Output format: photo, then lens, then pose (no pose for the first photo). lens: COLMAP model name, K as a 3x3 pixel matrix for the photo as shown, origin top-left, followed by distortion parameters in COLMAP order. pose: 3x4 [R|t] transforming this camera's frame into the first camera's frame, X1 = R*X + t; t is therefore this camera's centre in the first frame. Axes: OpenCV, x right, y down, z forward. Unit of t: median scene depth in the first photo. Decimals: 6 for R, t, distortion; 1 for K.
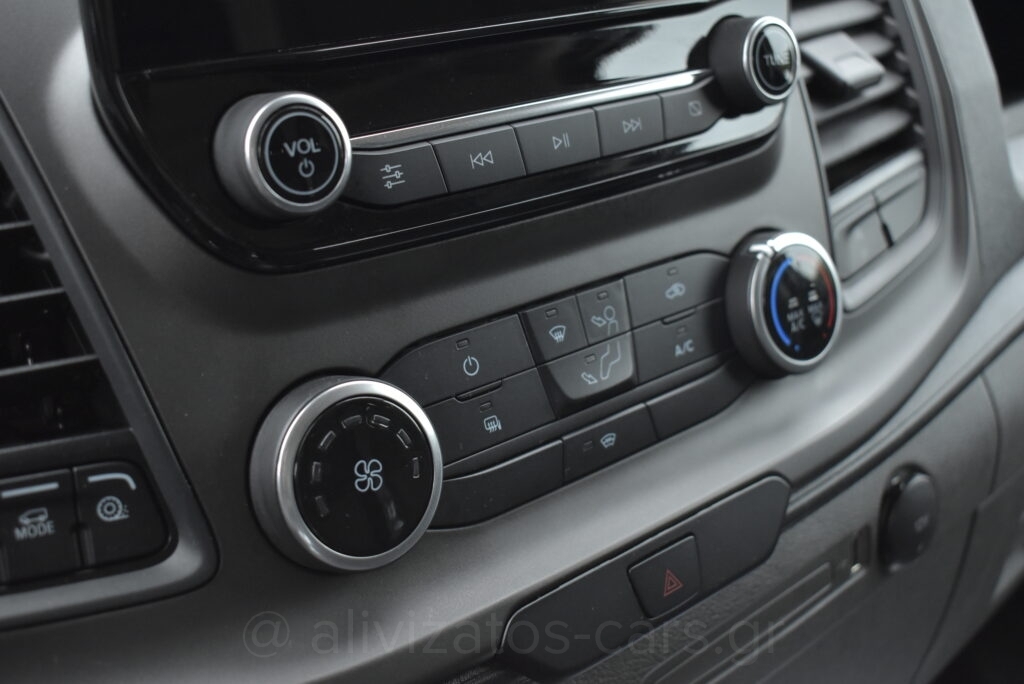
lens RADIAL K [[1187.2, 0, 514.0], [0, 1187.2, 342.3], [0, 0, 1]] dist [-0.065592, 0.000000]
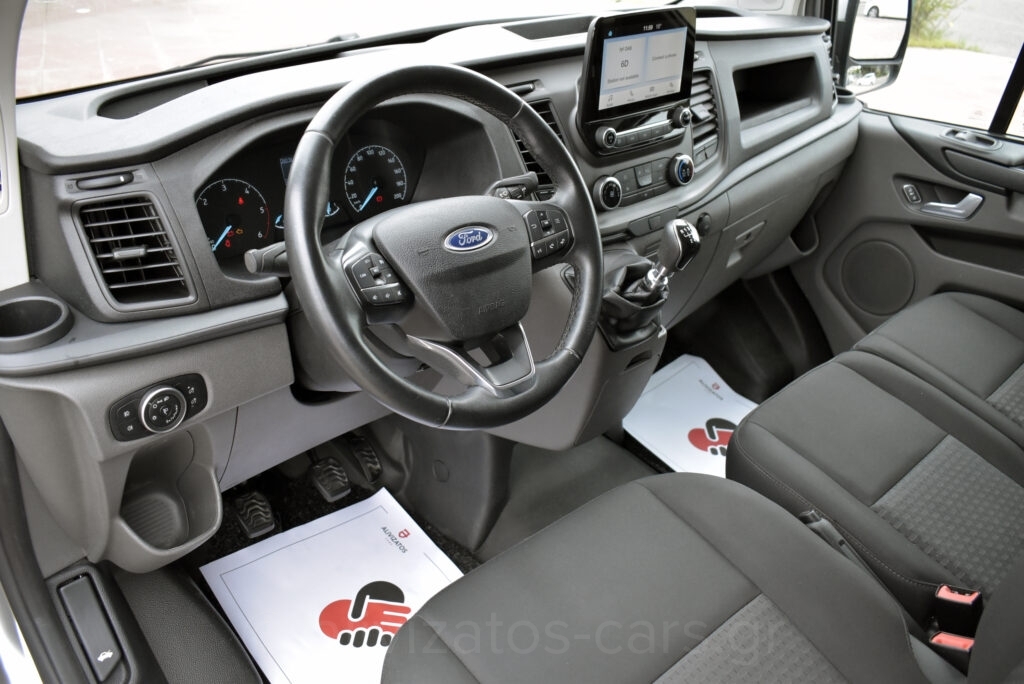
lens RADIAL K [[899.8, 0, 510.6], [0, 899.8, 340.3], [0, 0, 1]] dist [-0.084187, 0.001380]
pose [[0.992823, 0.068299, 0.098172, -0.845102], [-0.084280, 0.981978, 0.169162, 0.096898], [-0.084849, -0.176221, 0.980687, -2.867190]]
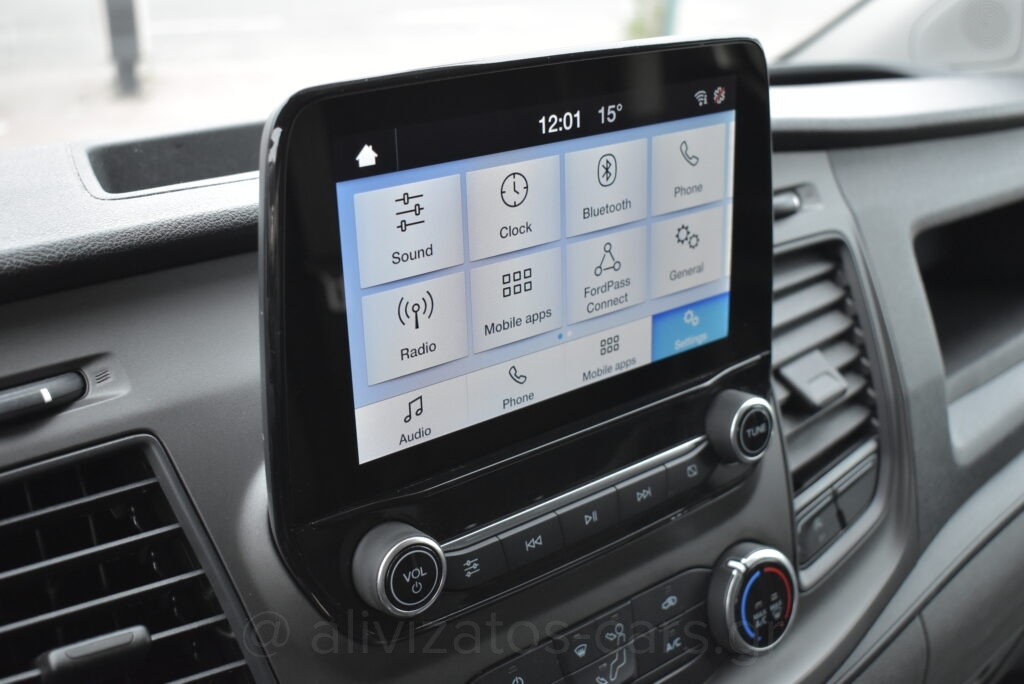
lens RADIAL K [[1187.2, 0, 516.9], [0, 1187.2, 340.8], [0, 0, 1]] dist [-0.065592, 0.000000]
pose [[0.998659, 0.051767, -0.000869, -0.053699], [-0.051749, 0.998556, 0.014445, -0.380045], [0.001616, -0.014381, 0.999895, -0.354850]]
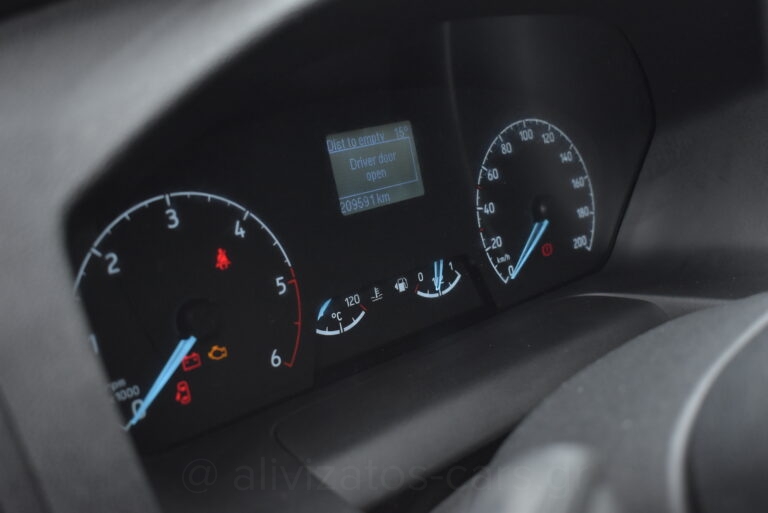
lens RADIAL K [[890.4, 0, 387.6], [0, 890.4, 257.3], [0, 0, 1]] dist [-0.065592, 0.000000]
pose [[0.997160, 0.048163, 0.057895, -1.391957], [-0.048354, 0.998828, 0.001891, 0.214396], [-0.057736, -0.004685, 0.998321, -0.618449]]
